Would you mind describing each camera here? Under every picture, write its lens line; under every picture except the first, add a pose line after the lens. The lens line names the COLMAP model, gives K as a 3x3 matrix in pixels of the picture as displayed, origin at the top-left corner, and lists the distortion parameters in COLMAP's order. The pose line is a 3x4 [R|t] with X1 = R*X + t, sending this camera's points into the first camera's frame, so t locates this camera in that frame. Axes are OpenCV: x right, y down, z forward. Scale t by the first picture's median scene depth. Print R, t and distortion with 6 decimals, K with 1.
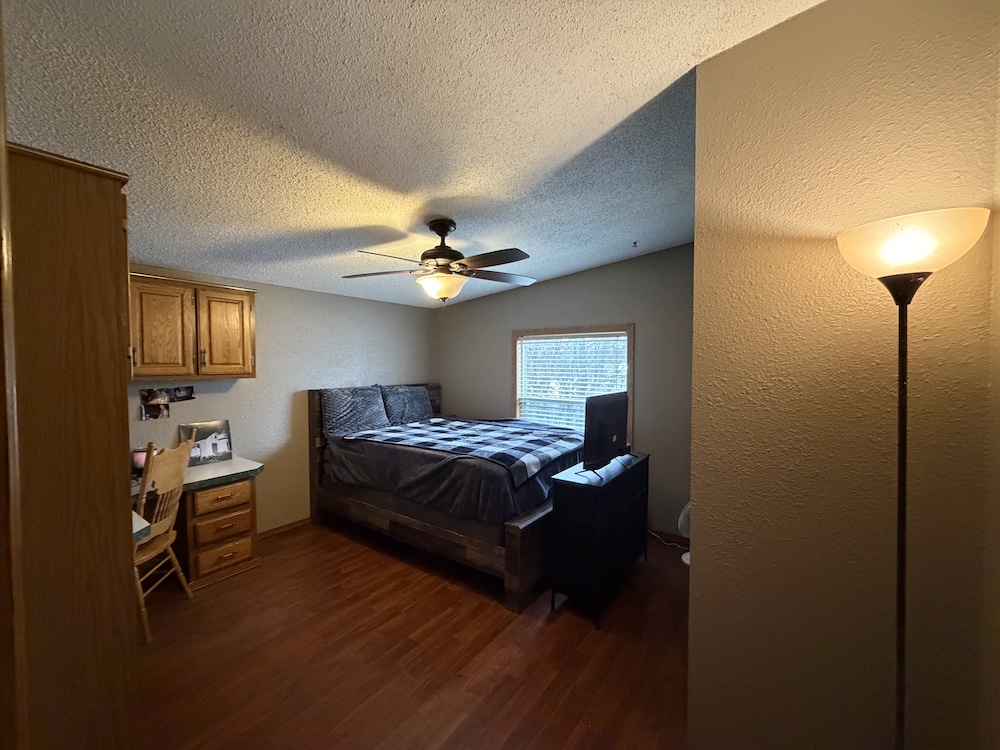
lens RADIAL K [[397.3, 0, 503.1], [0, 397.3, 374.1], [0, 0, 1]] dist [0.000102, -0.000287]
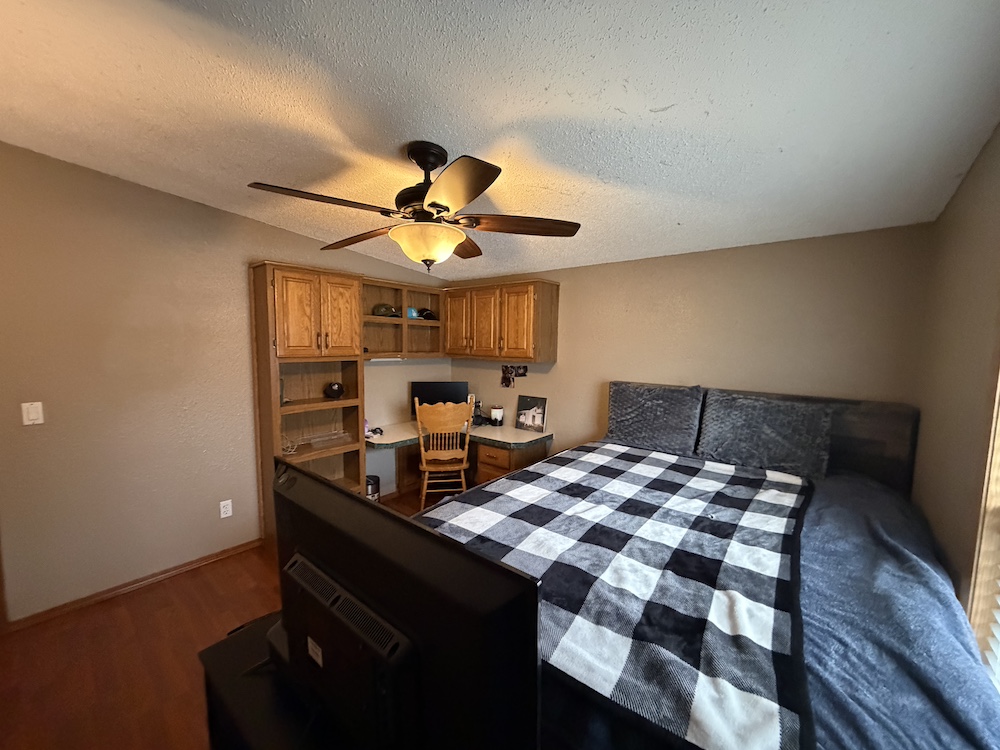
lens RADIAL K [[397.3, 0, 501.2], [0, 397.3, 374.5], [0, 0, 1]] dist [0.000102, -0.000287]
pose [[-0.070668, 0.094843, -0.992981, 0.465455], [-0.032811, 0.994710, 0.097343, -0.061815], [0.996960, 0.039459, -0.067182, 1.015676]]
